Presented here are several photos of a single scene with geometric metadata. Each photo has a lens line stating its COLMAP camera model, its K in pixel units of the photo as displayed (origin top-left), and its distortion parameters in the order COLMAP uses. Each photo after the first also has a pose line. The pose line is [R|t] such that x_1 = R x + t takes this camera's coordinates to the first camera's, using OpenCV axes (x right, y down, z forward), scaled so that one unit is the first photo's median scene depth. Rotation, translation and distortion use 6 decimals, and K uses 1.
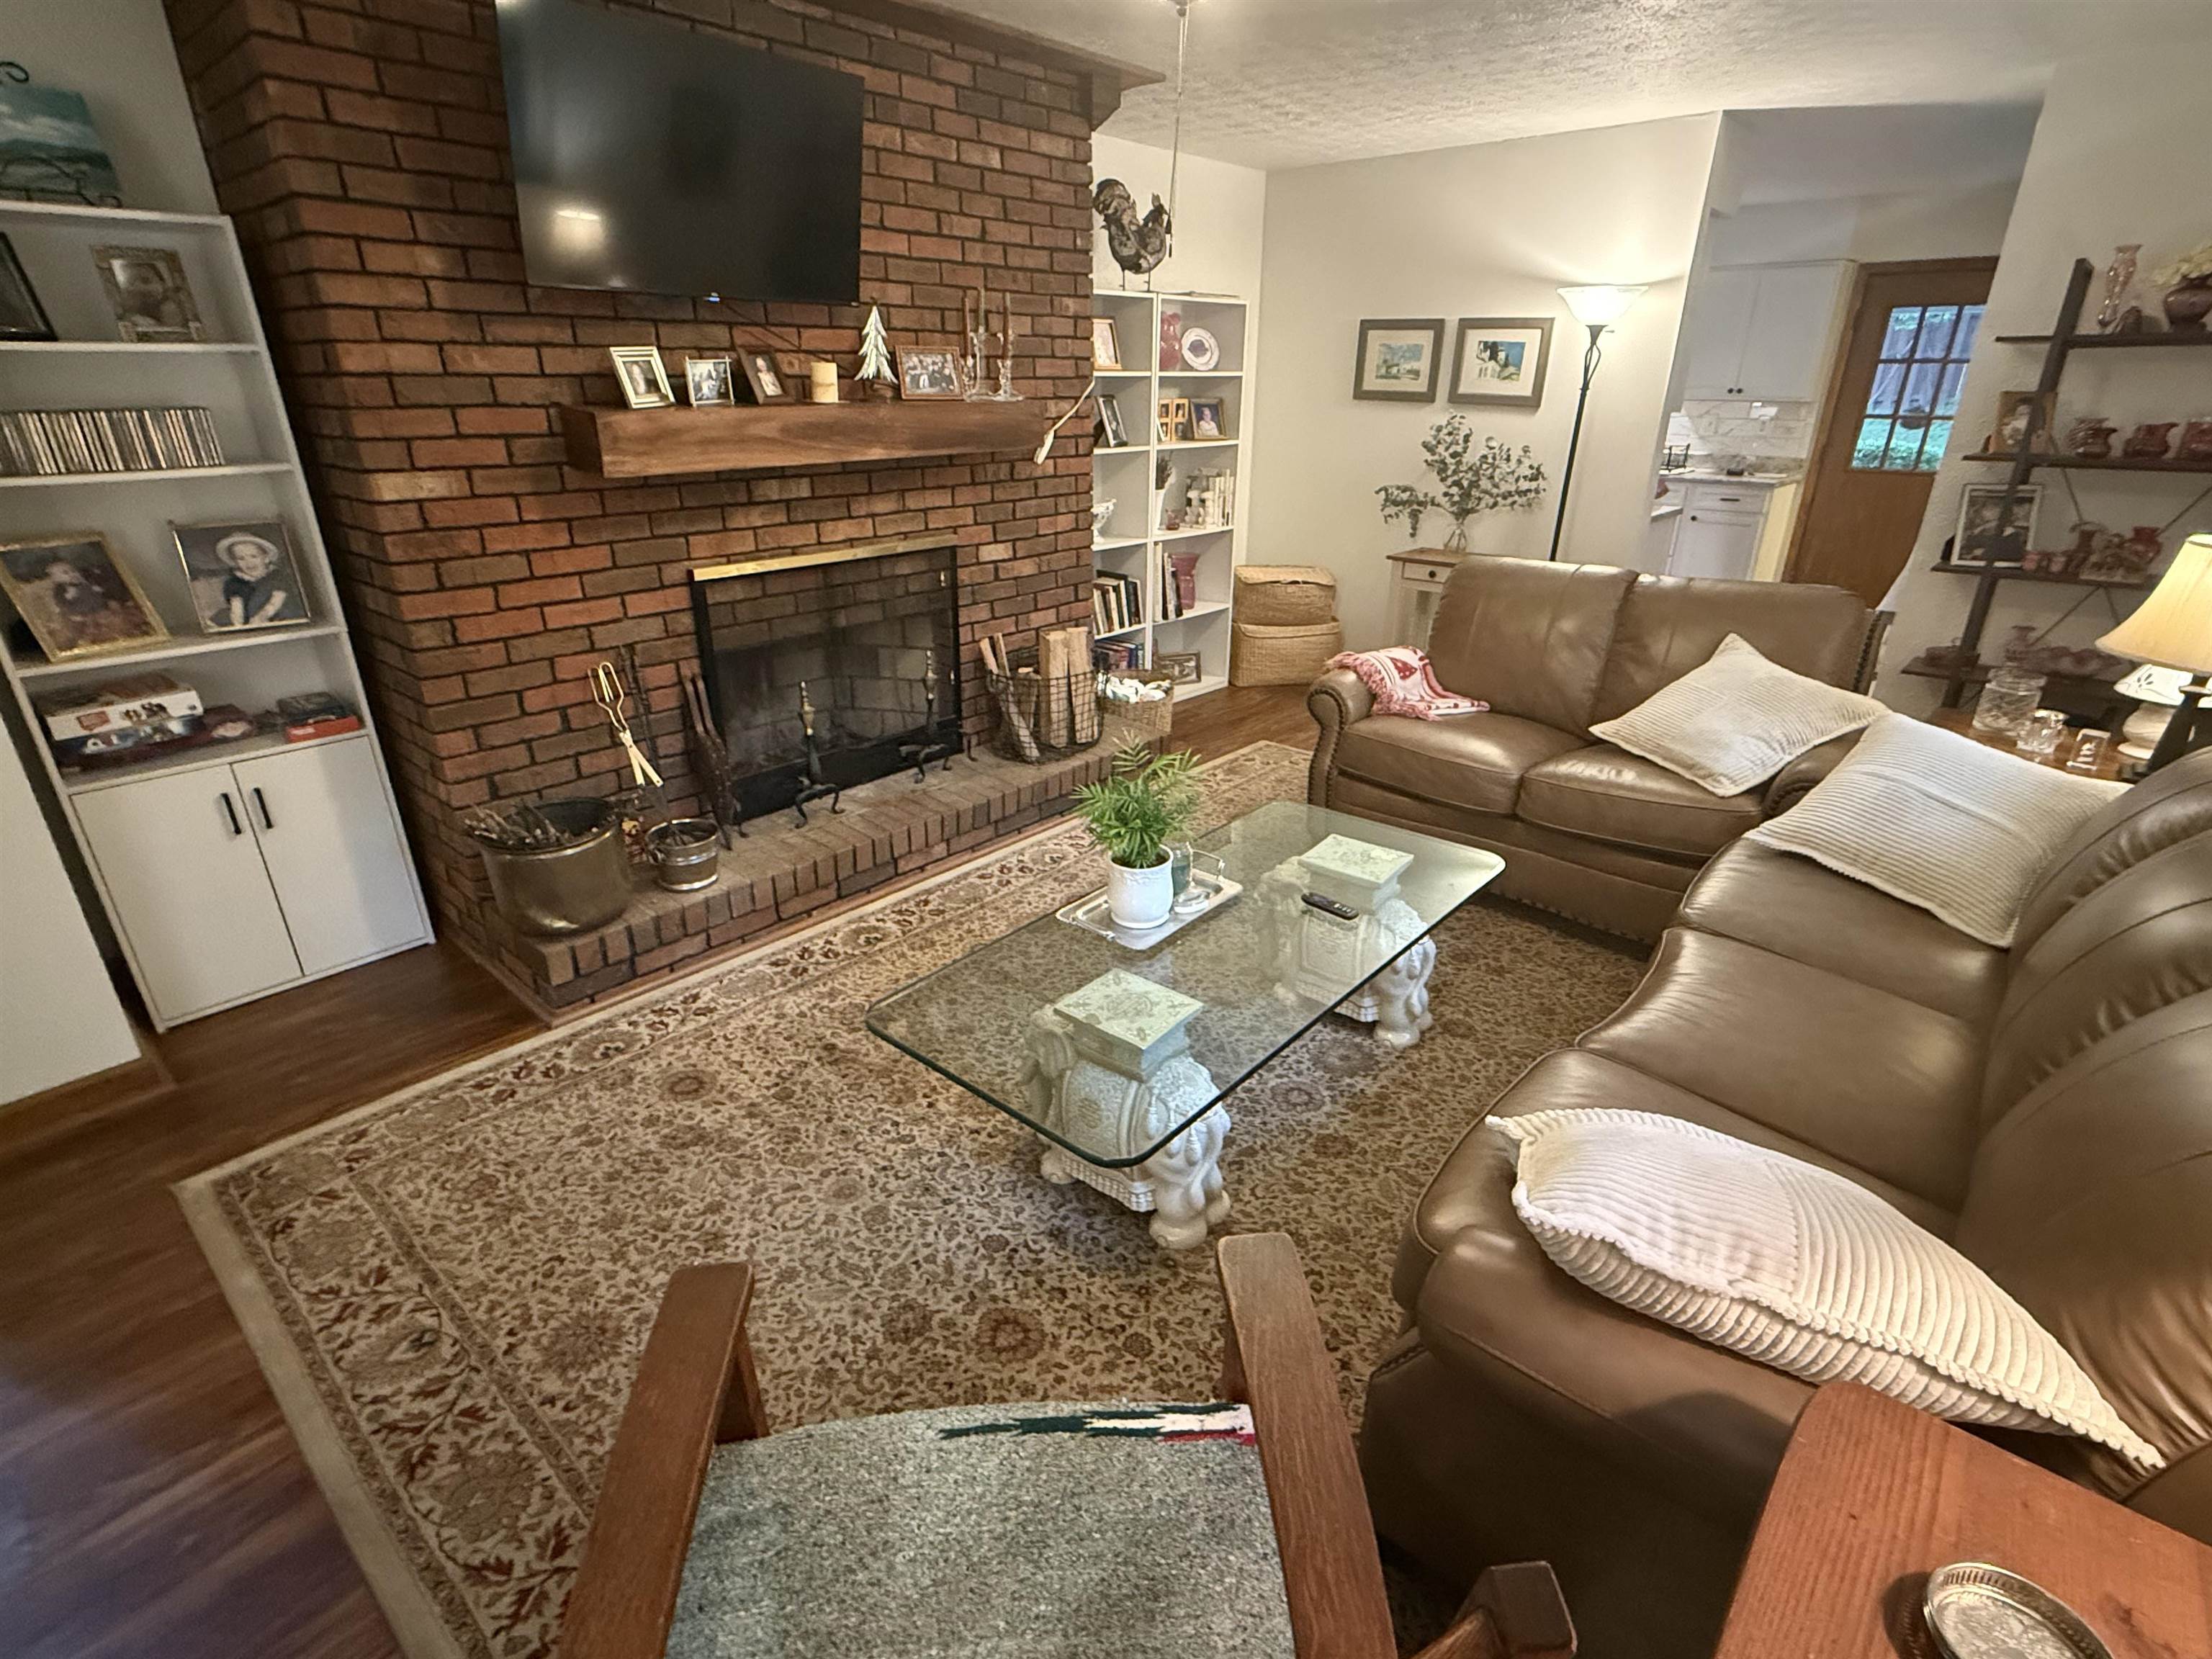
lens RADIAL K [[1087.3, 0, 1106.0], [0, 1087.3, 829.5], [0, 0, 1]] dist [0.004476, 0.000486]
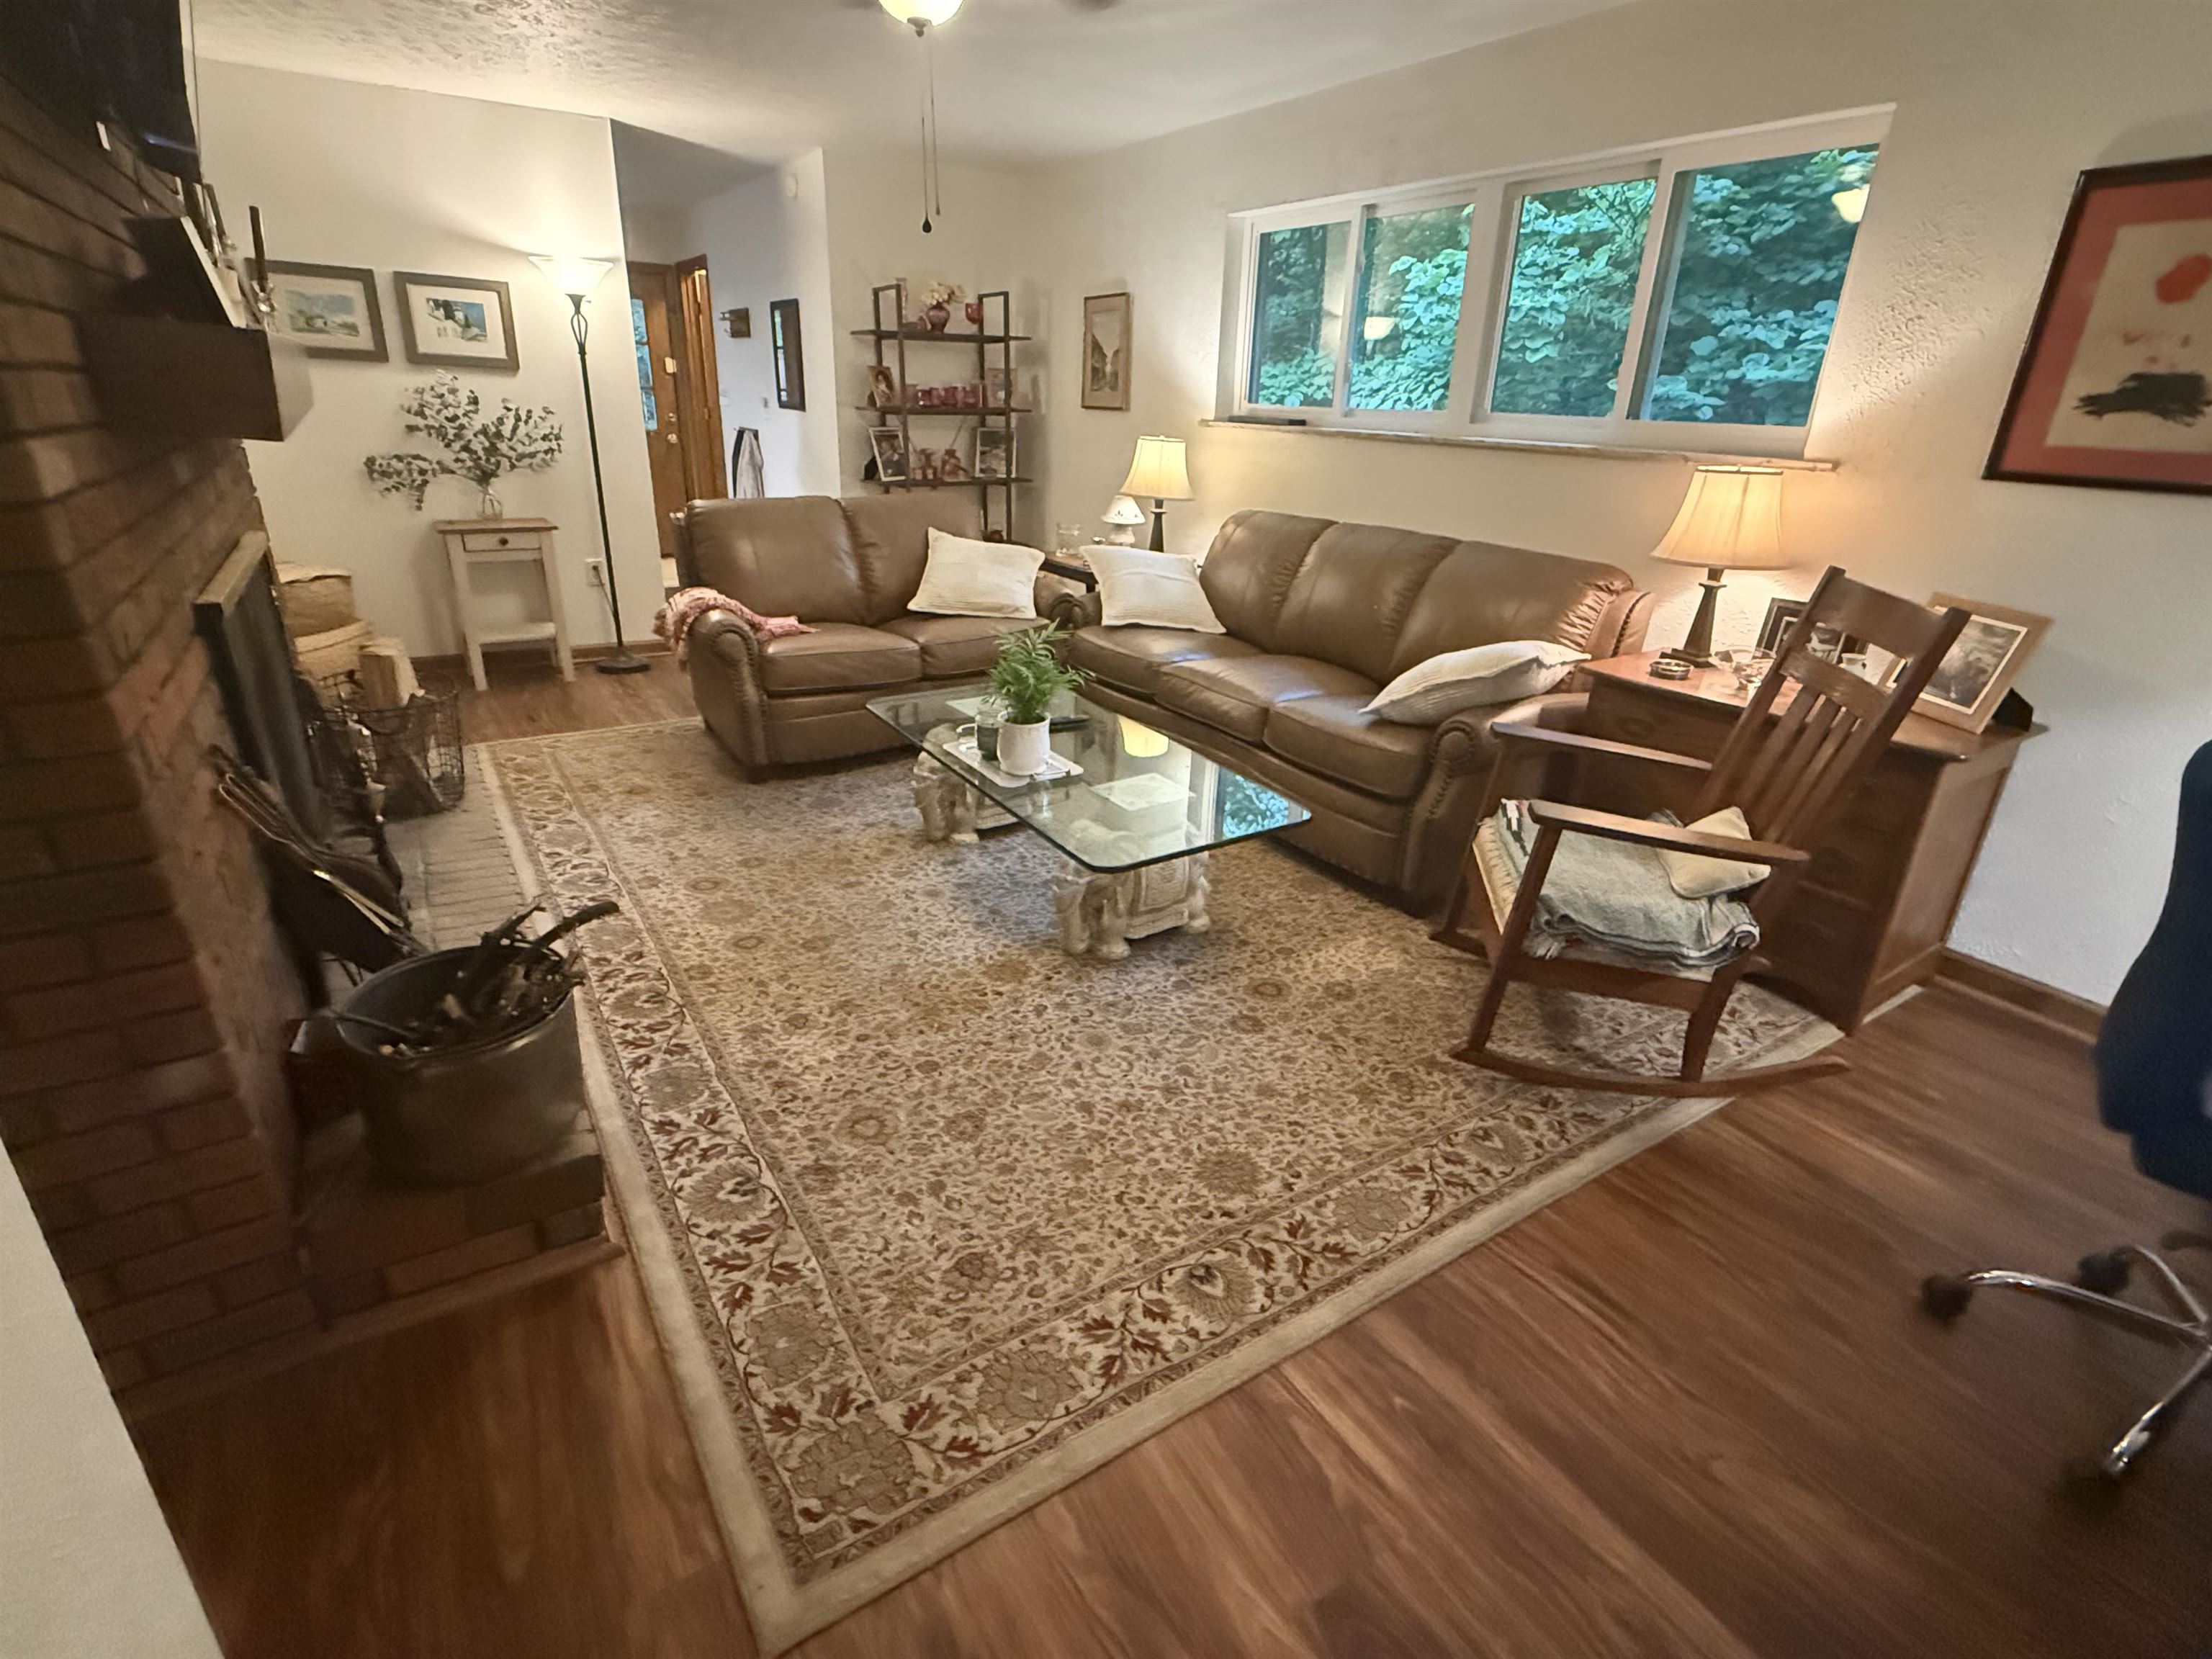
lens RADIAL K [[1080.4, 0, 1106.0], [0, 1080.4, 829.5], [0, 0, 1]] dist [-0.000951, 0.000603]
pose [[0.259818, -0.357665, 0.896978, -0.522783], [0.341891, 0.902783, 0.260948, -0.071318], [-0.903109, 0.238870, 0.356842, 0.235744]]
